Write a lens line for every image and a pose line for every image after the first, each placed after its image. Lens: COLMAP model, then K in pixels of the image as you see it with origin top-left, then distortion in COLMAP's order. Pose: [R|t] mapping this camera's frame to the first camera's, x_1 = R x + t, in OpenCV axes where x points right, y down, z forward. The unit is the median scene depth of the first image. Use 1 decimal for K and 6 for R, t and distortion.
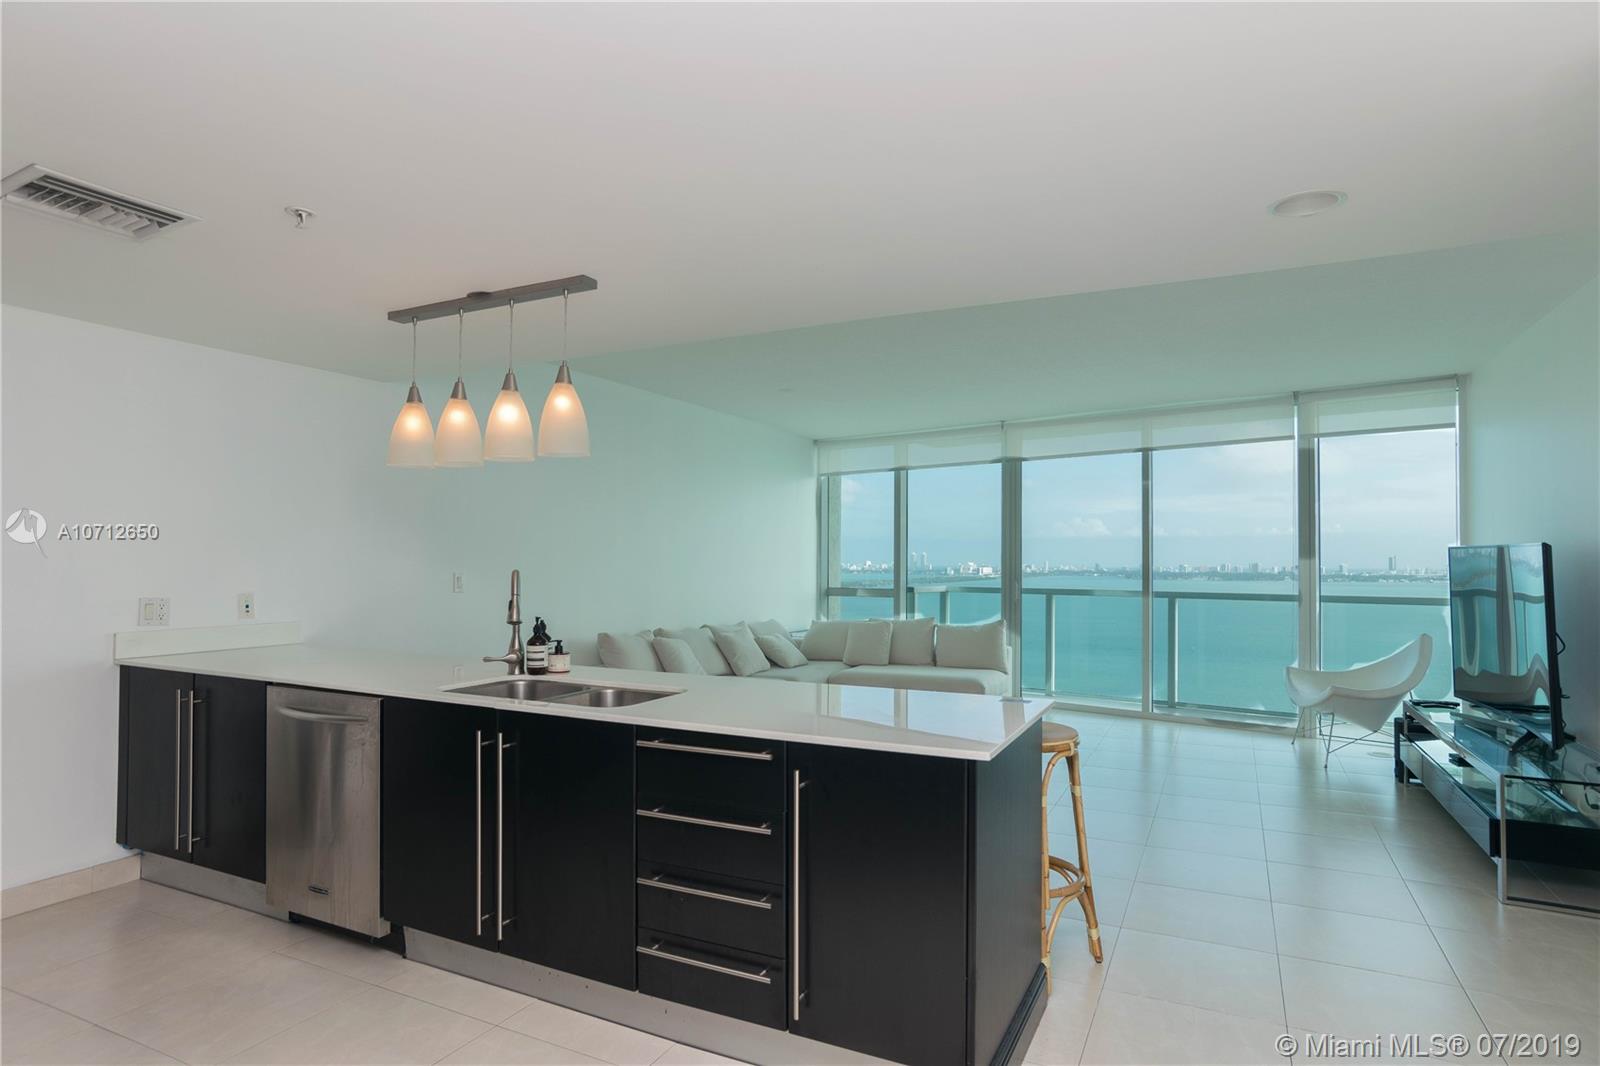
lens RADIAL K [[880.6, 0, 799.6], [0, 880.6, 549.9], [0, 0, 1]] dist [-0.049279, 0.041838]
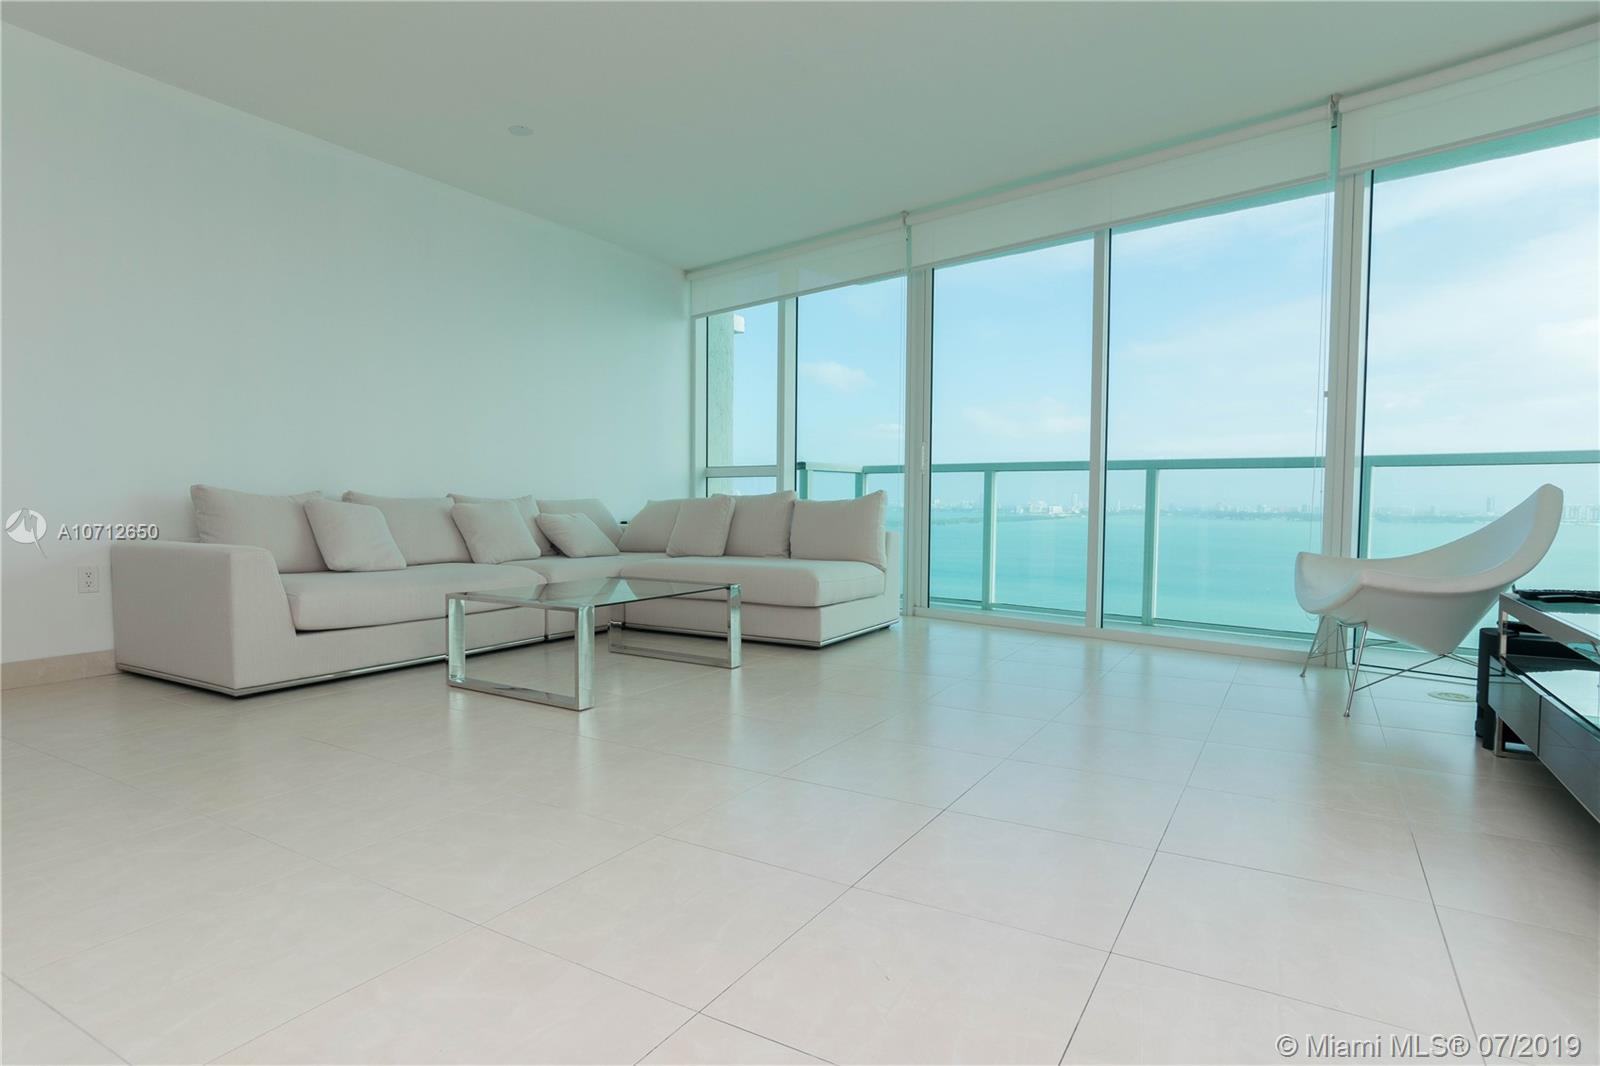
lens RADIAL K [[867.0, 0, 802.3], [0, 867.0, 549.7], [0, 0, 1]] dist [-0.048522, 0.040778]
pose [[0.996944, 0.007308, -0.077777, 0.237751], [-0.001849, 0.997543, 0.070031, 0.083998], [0.078098, -0.069674, 0.994508, 0.344054]]
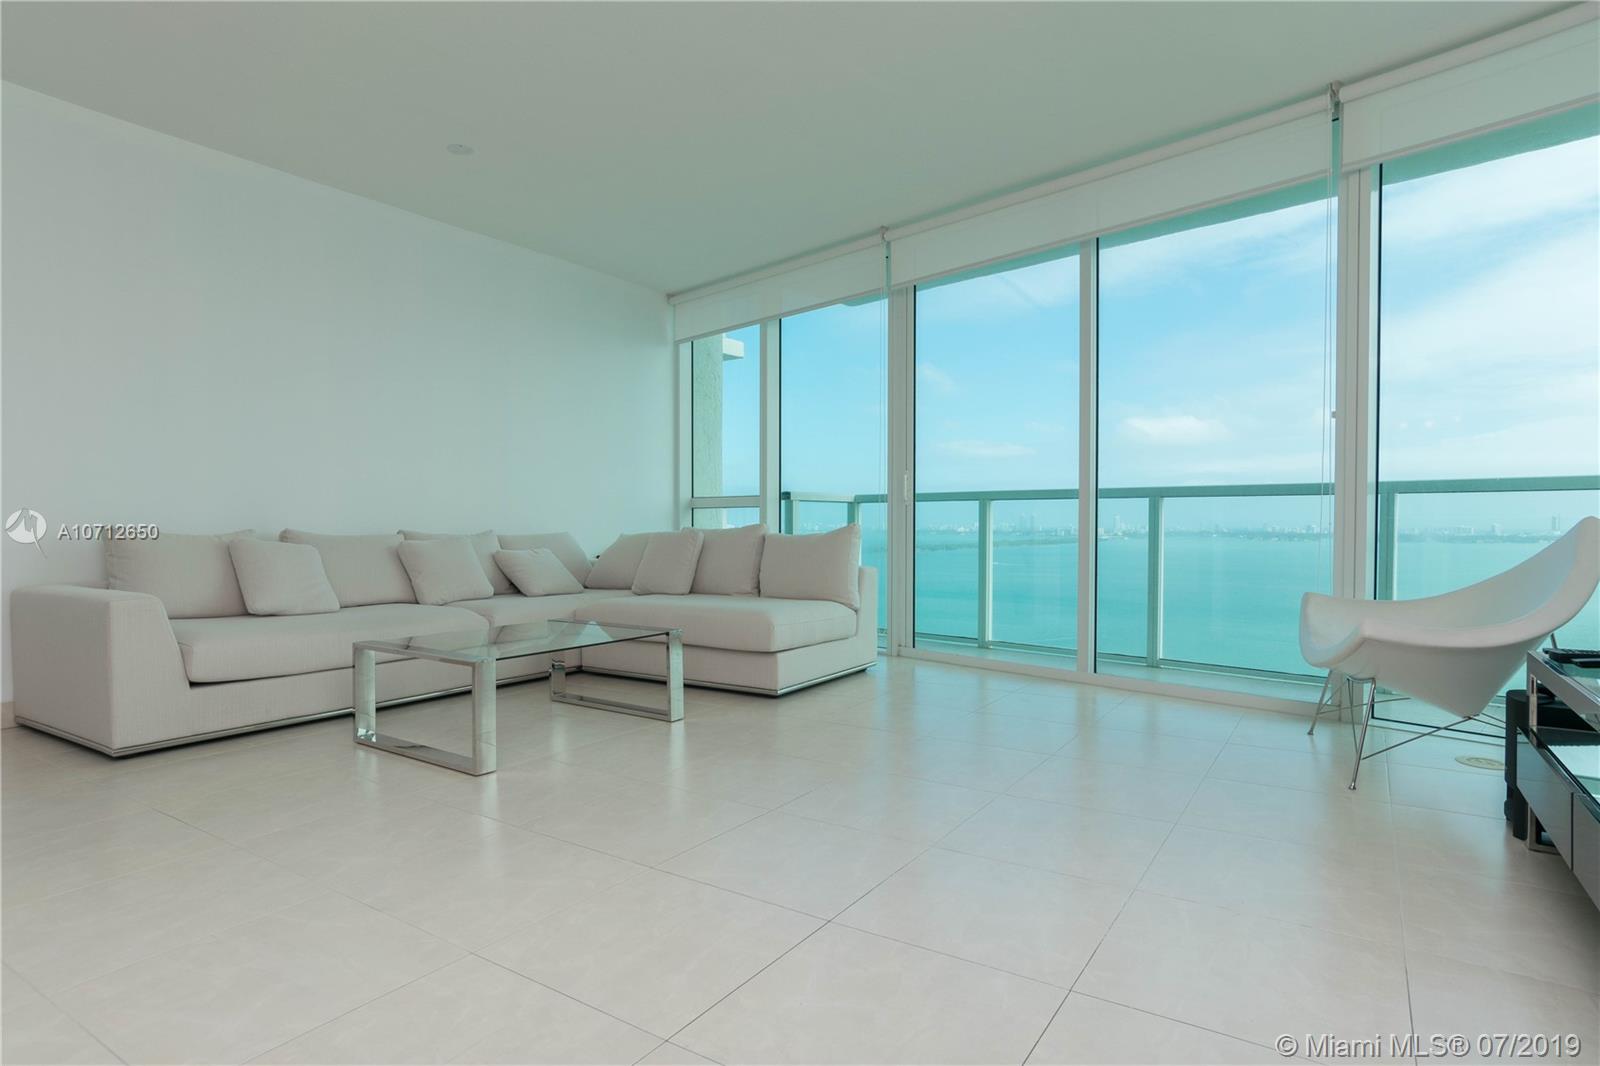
lens RADIAL K [[867.0, 0, 802.3], [0, 867.0, 549.7], [0, 0, 1]] dist [-0.048522, 0.040778]
pose [[0.992437, -0.000182, -0.122758, 0.289545], [0.005450, 0.999078, 0.042575, 0.076606], [0.122637, -0.042922, 0.991523, 0.398879]]
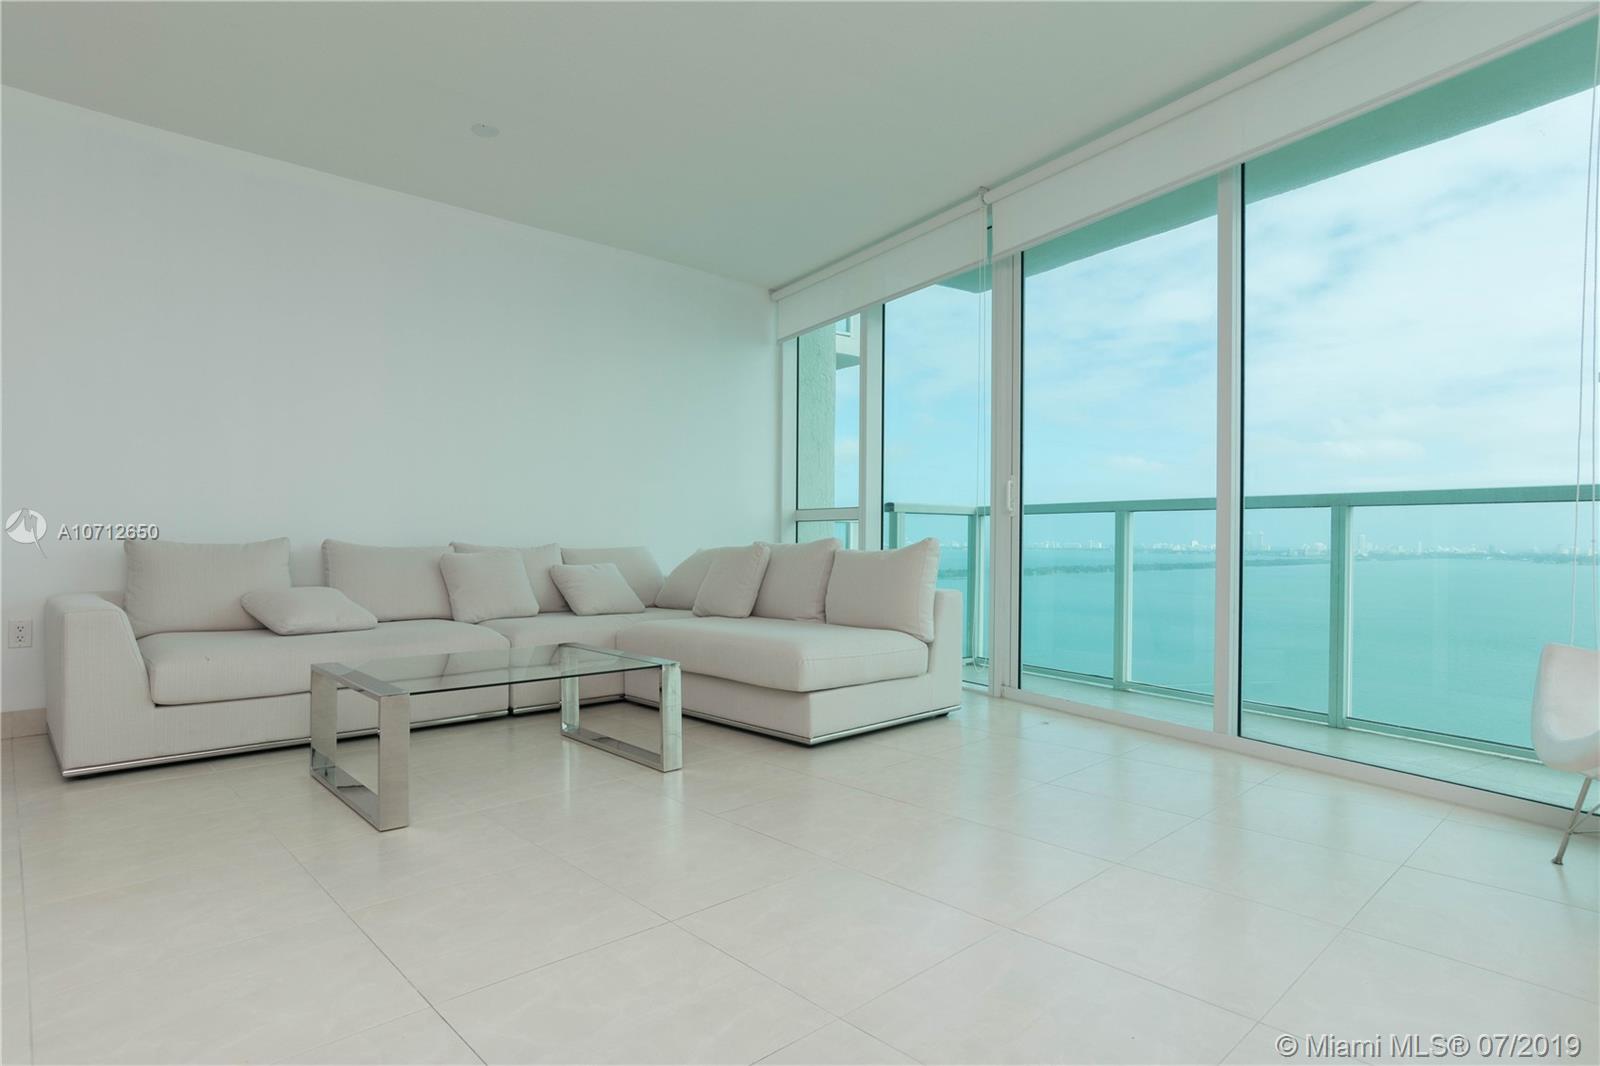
lens RADIAL K [[867.0, 0, 802.3], [0, 867.0, 549.7], [0, 0, 1]] dist [-0.048522, 0.040778]
pose [[0.938367, 0.006634, -0.345576, 0.362204], [0.001300, 0.999741, 0.022723, 0.079748], [0.345637, -0.021771, 0.938116, 0.518245]]
